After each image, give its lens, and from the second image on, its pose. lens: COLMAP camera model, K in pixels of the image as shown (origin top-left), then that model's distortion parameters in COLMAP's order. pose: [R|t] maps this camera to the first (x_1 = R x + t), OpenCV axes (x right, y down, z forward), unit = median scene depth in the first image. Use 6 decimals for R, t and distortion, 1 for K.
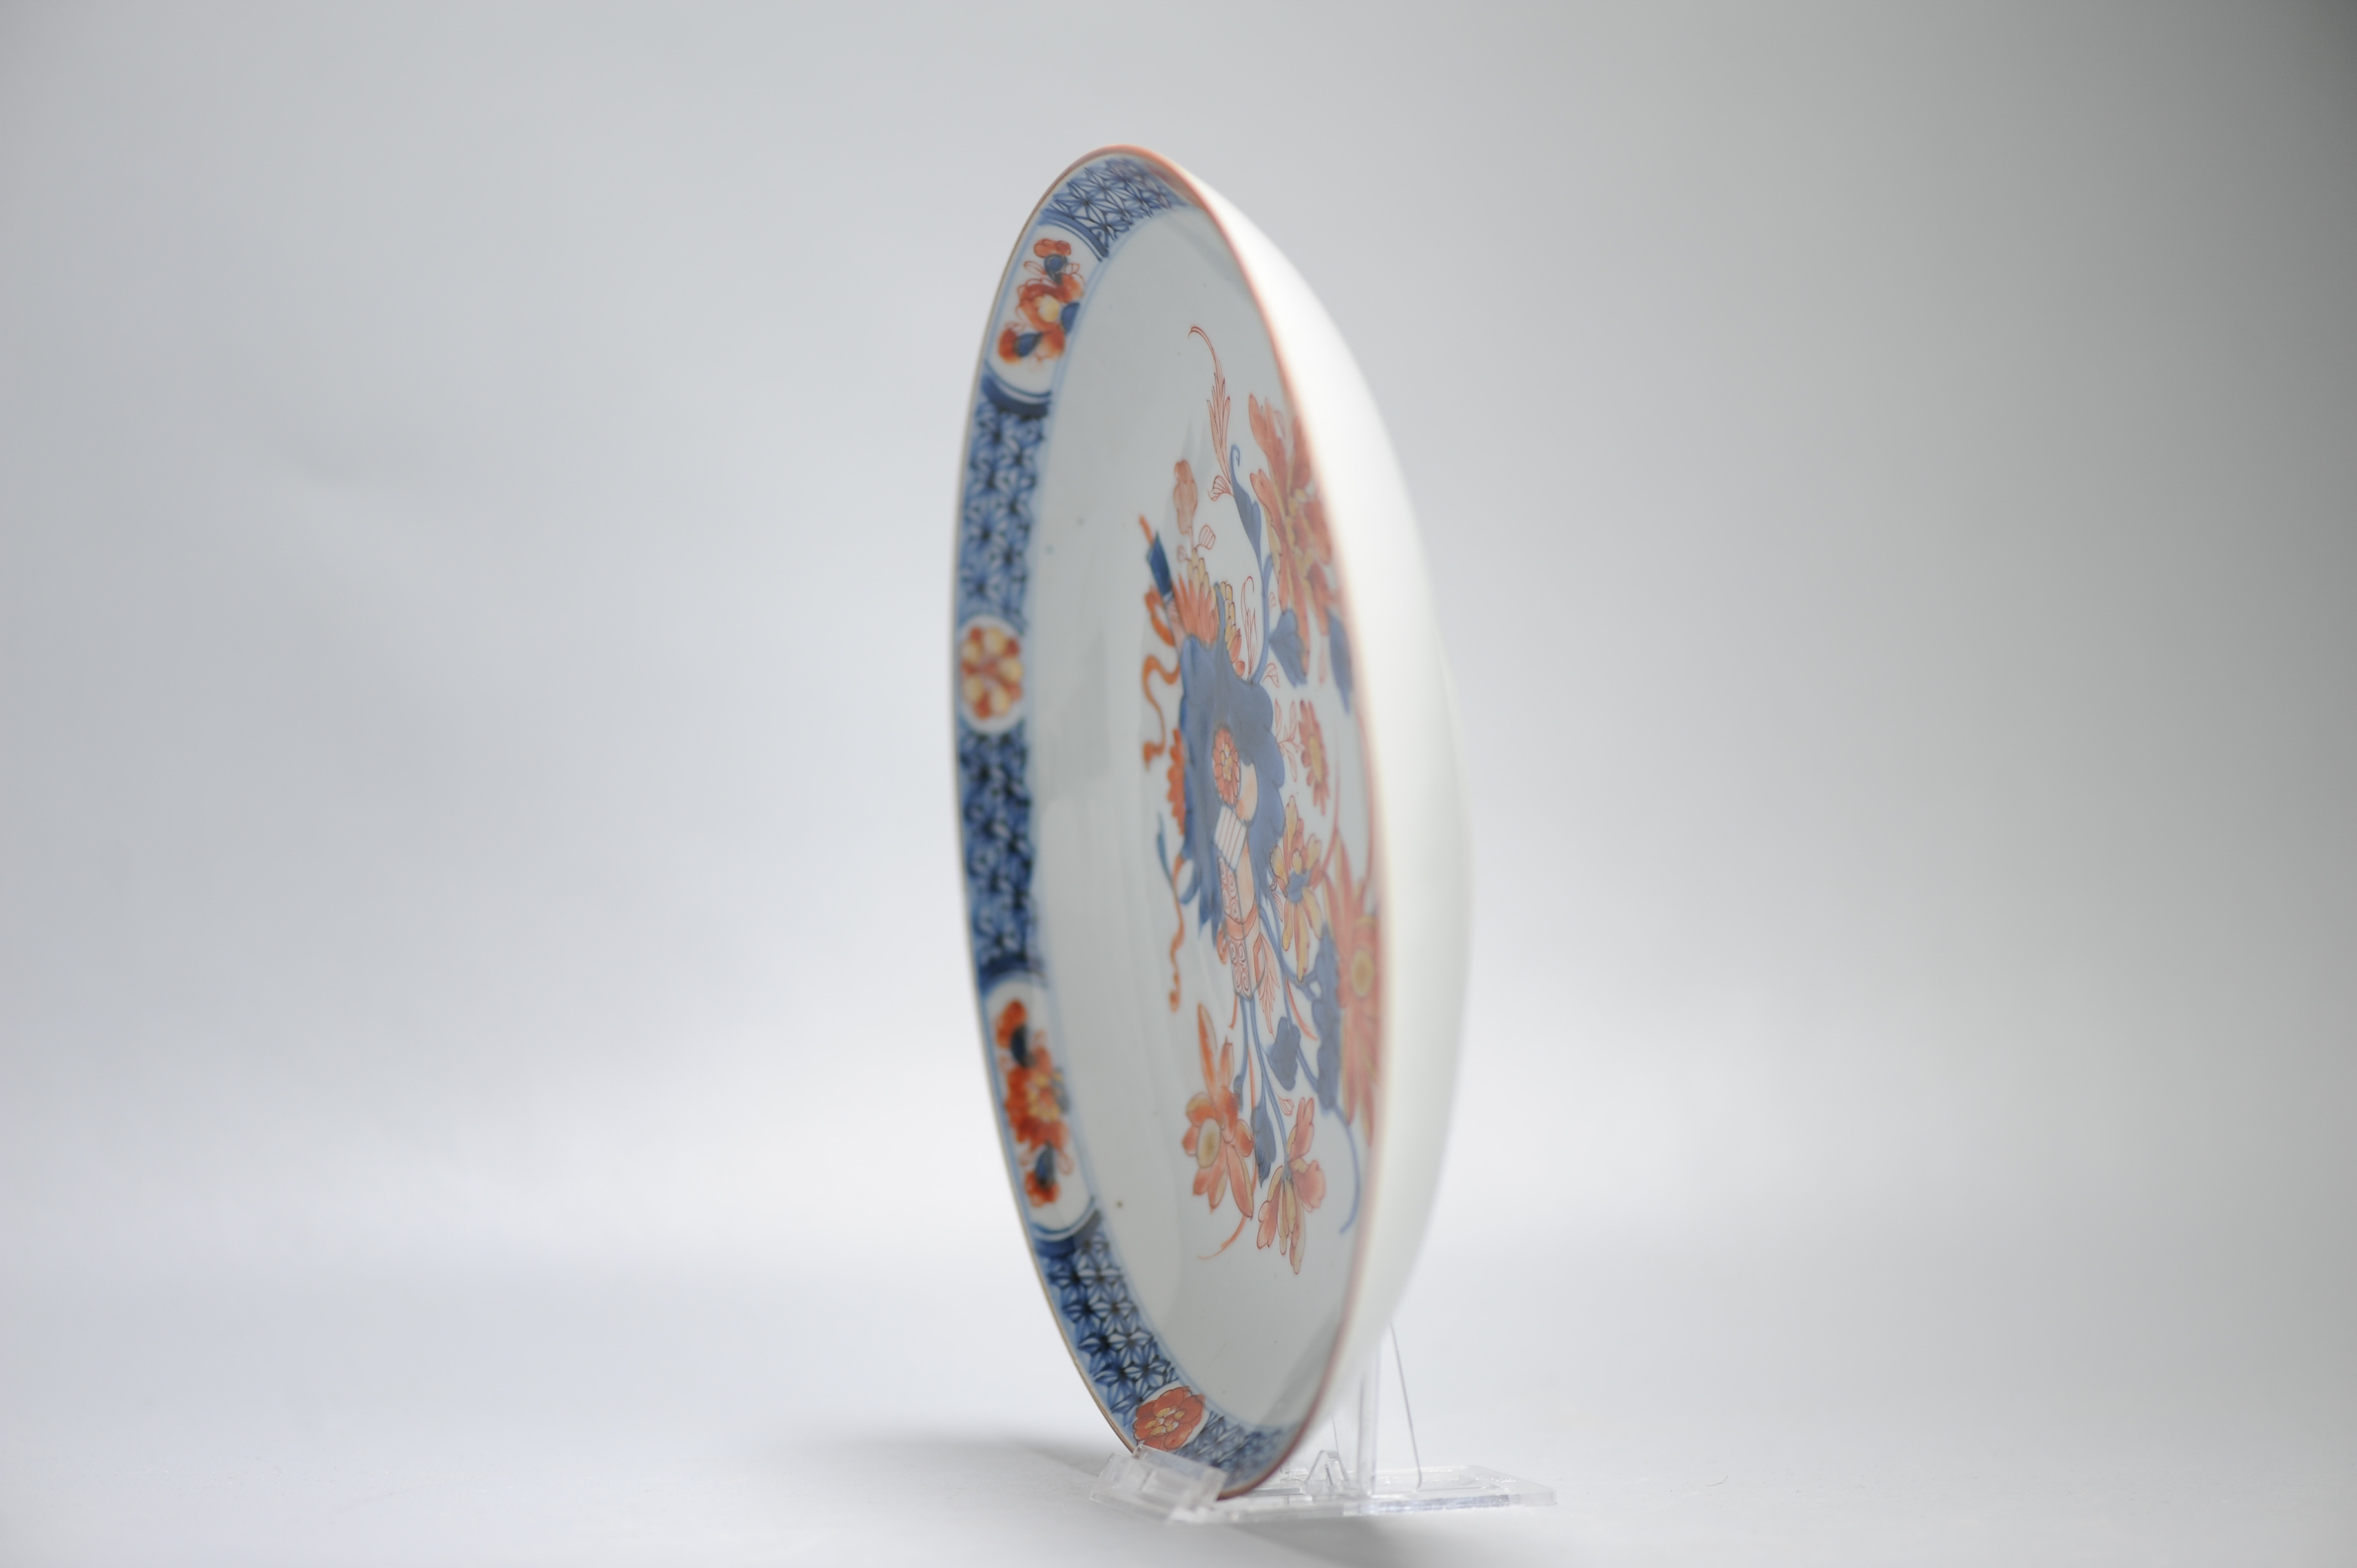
lens RADIAL K [[7230.3, 0, 1178.5], [0, 7230.3, 784.0], [0, 0, 1]] dist [-0.427539, 0.171688]
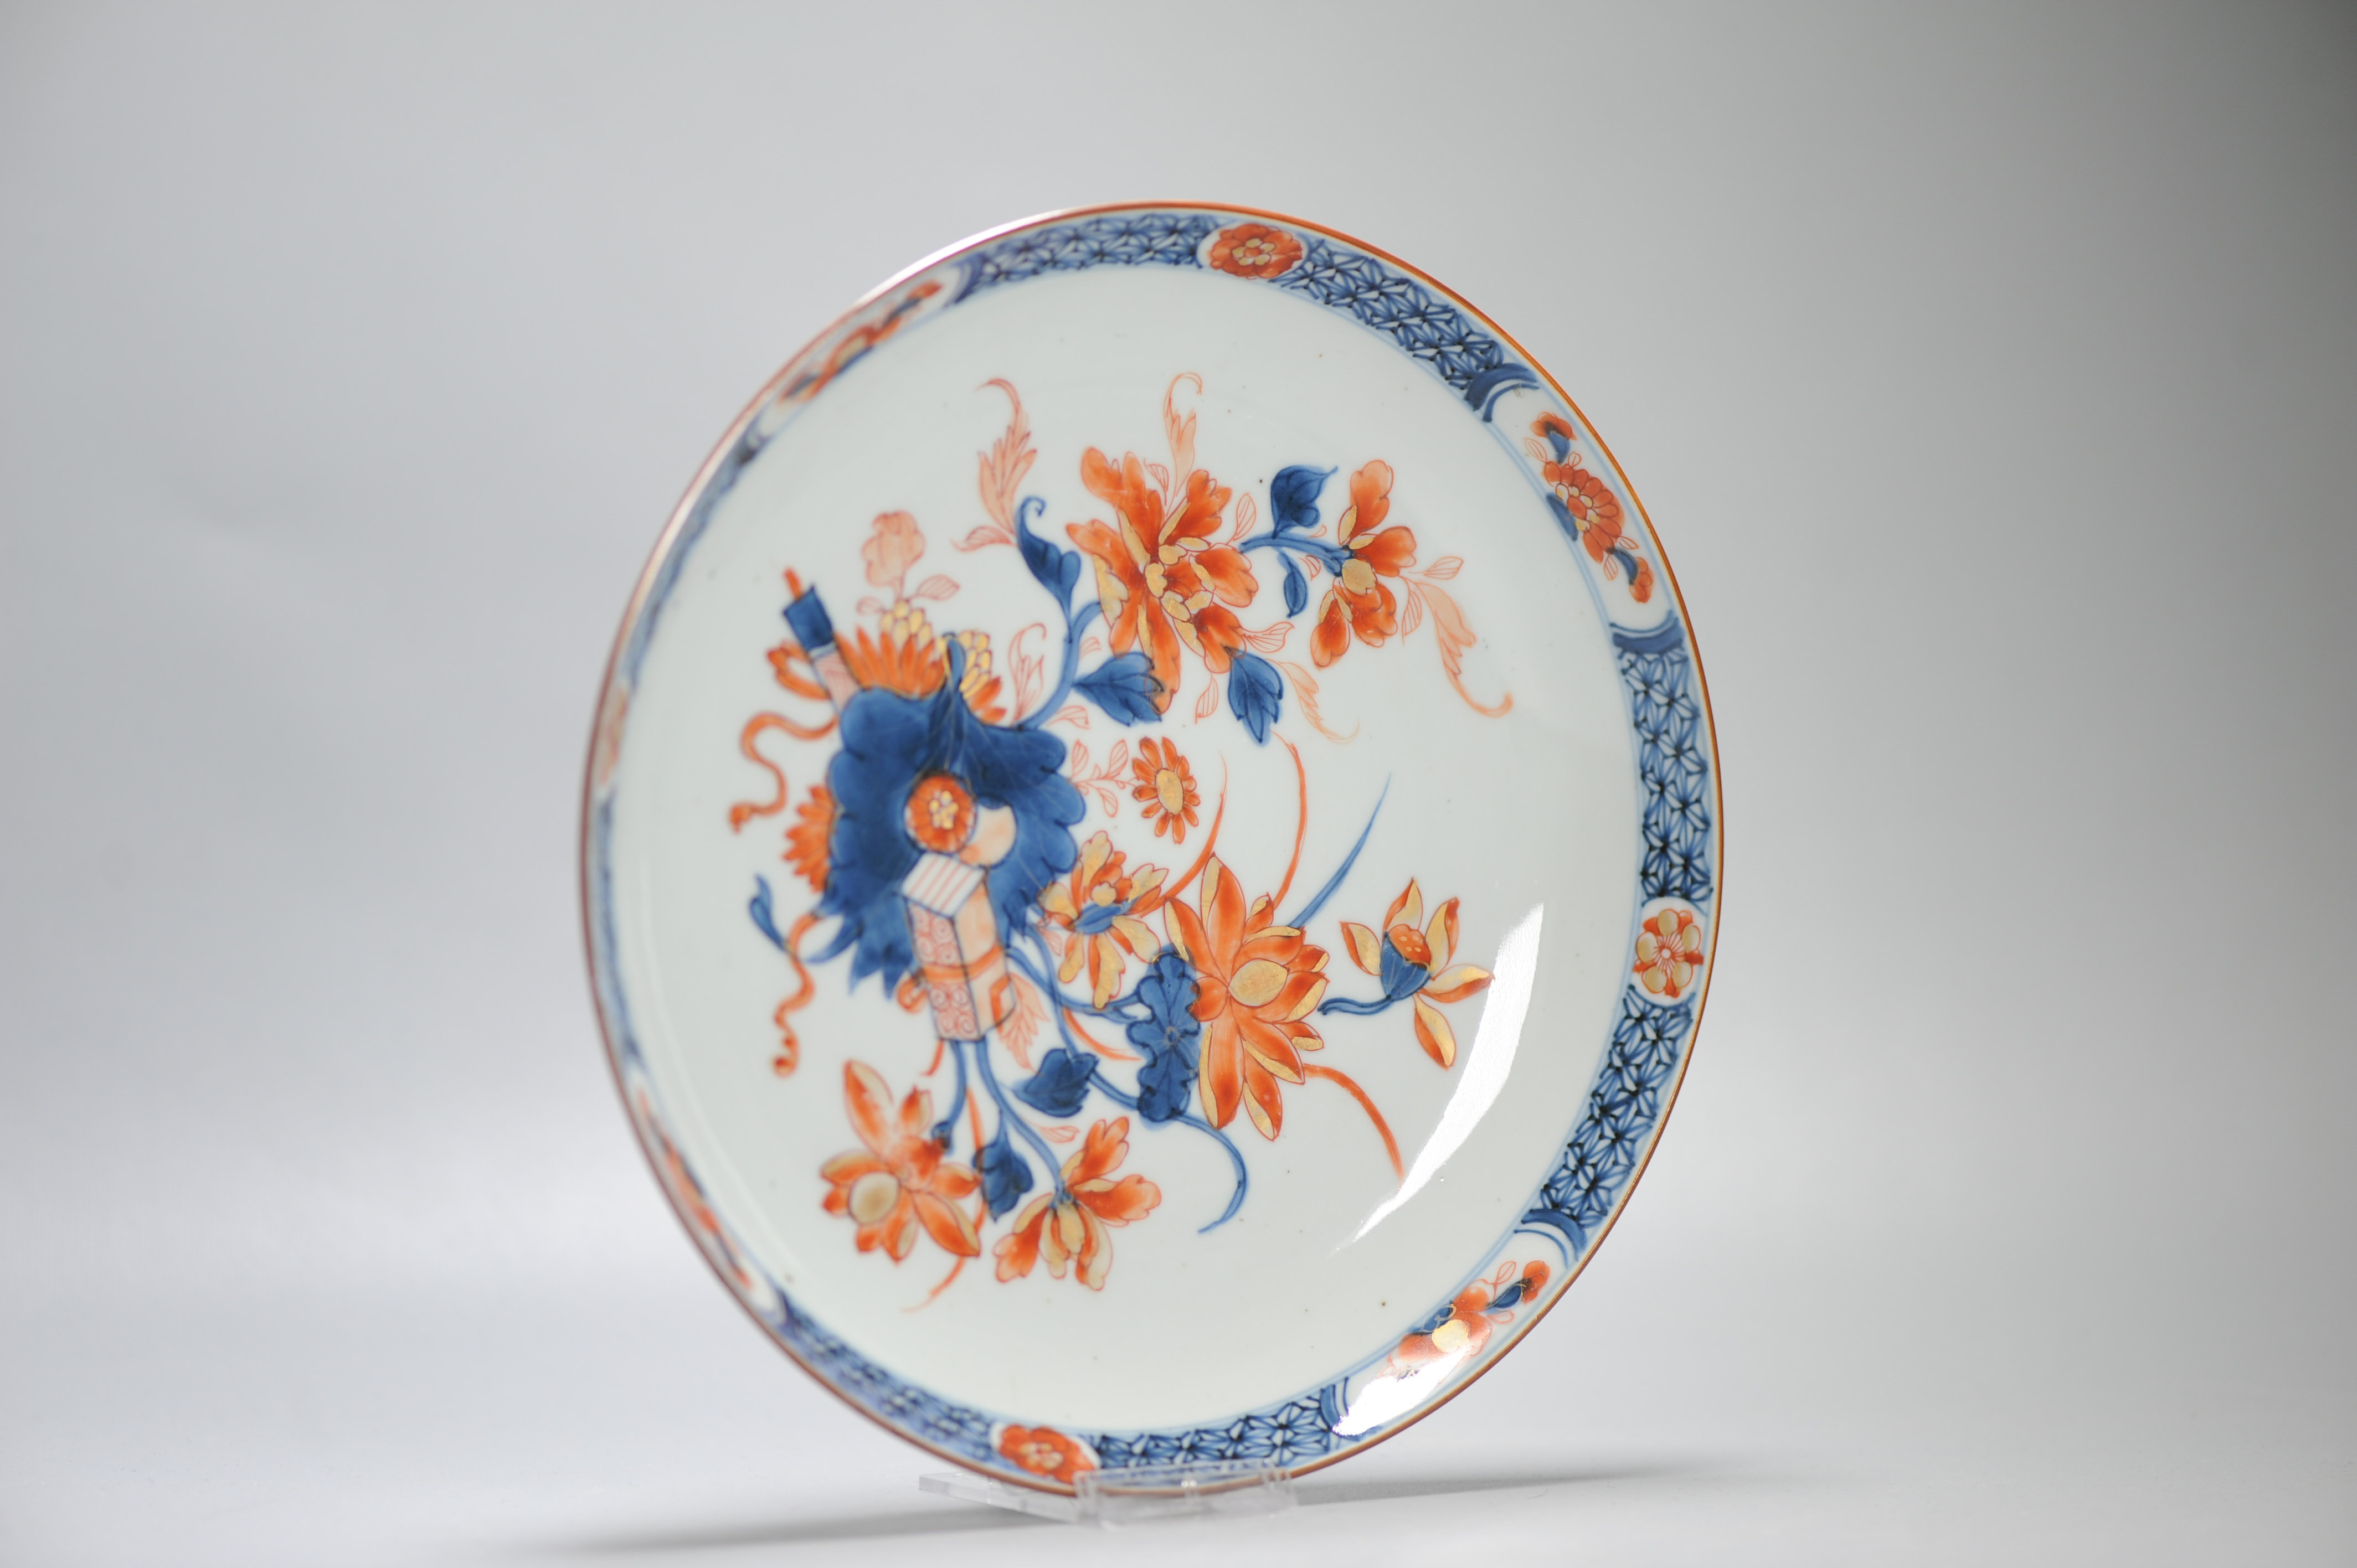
lens RADIAL K [[7230.3, 0, 1178.5], [0, 7230.3, 784.0], [0, 0, 1]] dist [-0.427539, 0.171688]
pose [[-0.176792, 0.015309, 0.984129, -0.994382], [0.072646, 0.997355, -0.002465, -0.001792], [-0.981564, 0.071057, -0.177436, 1.144452]]
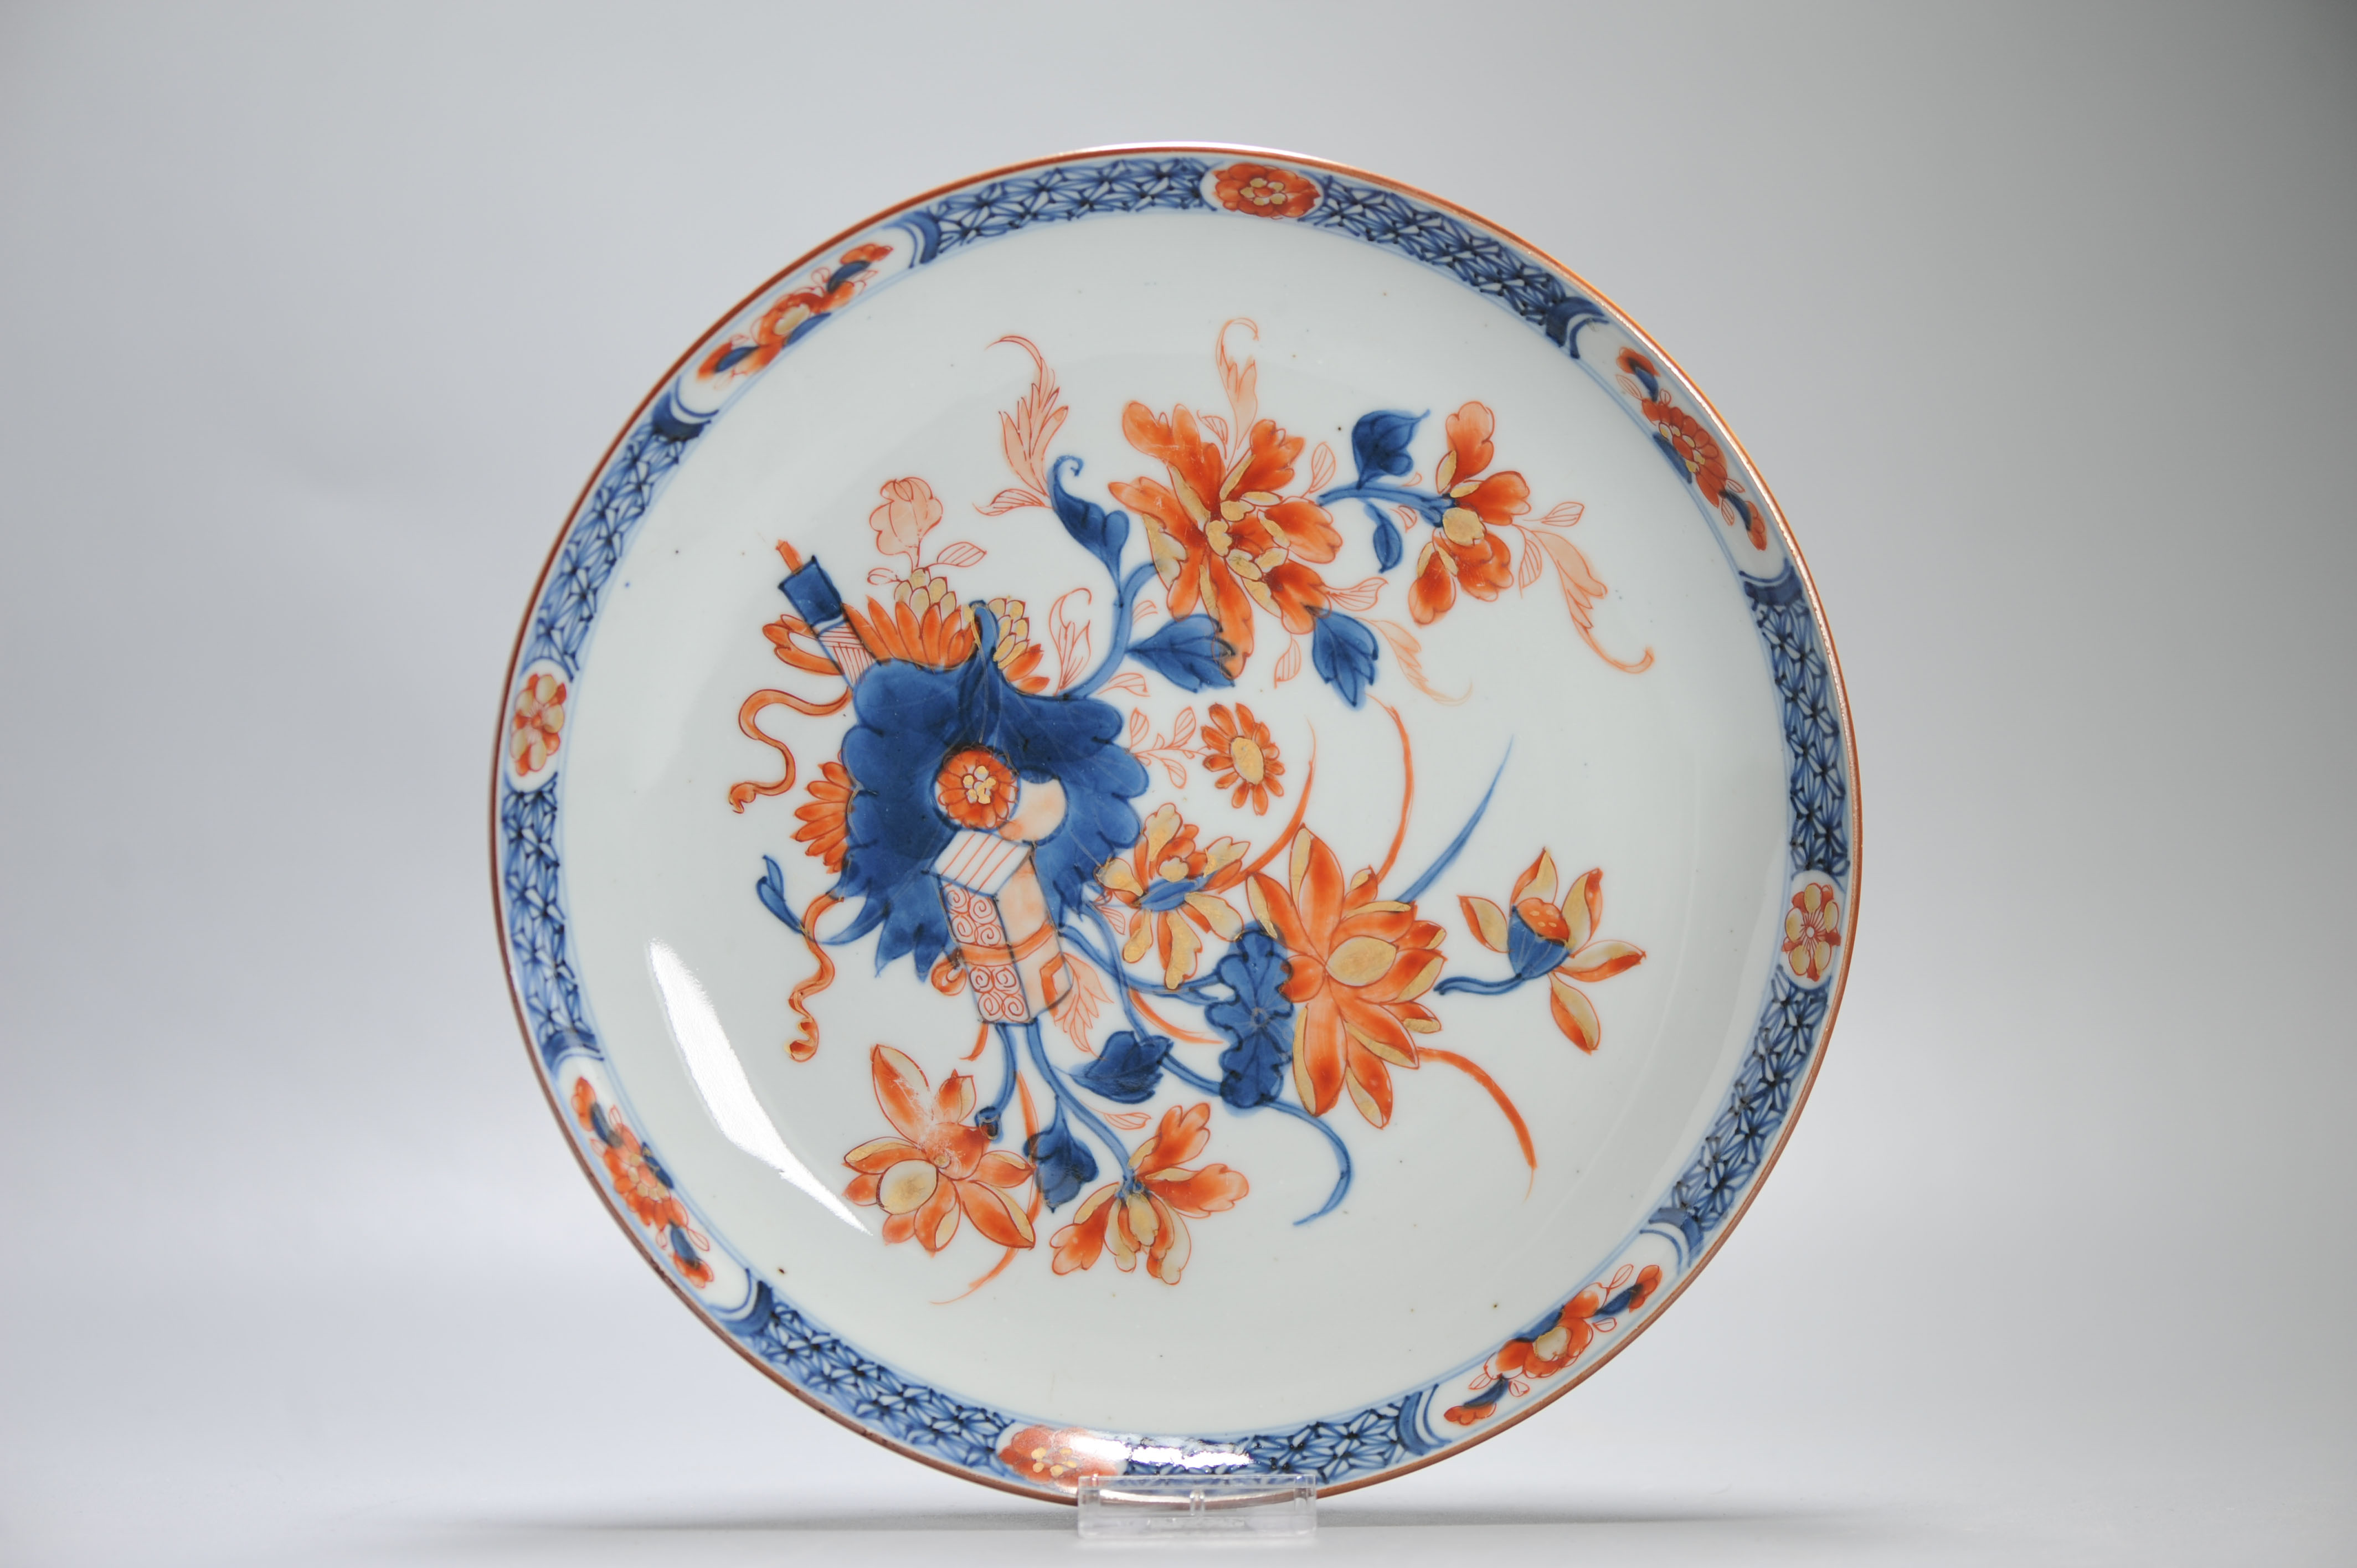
lens RADIAL K [[7230.3, 0, 1178.5], [0, 7230.3, 784.0], [0, 0, 1]] dist [-0.427539, 0.171688]
pose [[0.313121, -0.038263, 0.948942, -0.907323], [0.082258, 0.996526, 0.013039, -0.013611], [-0.946144, 0.073975, 0.315180, 0.665854]]
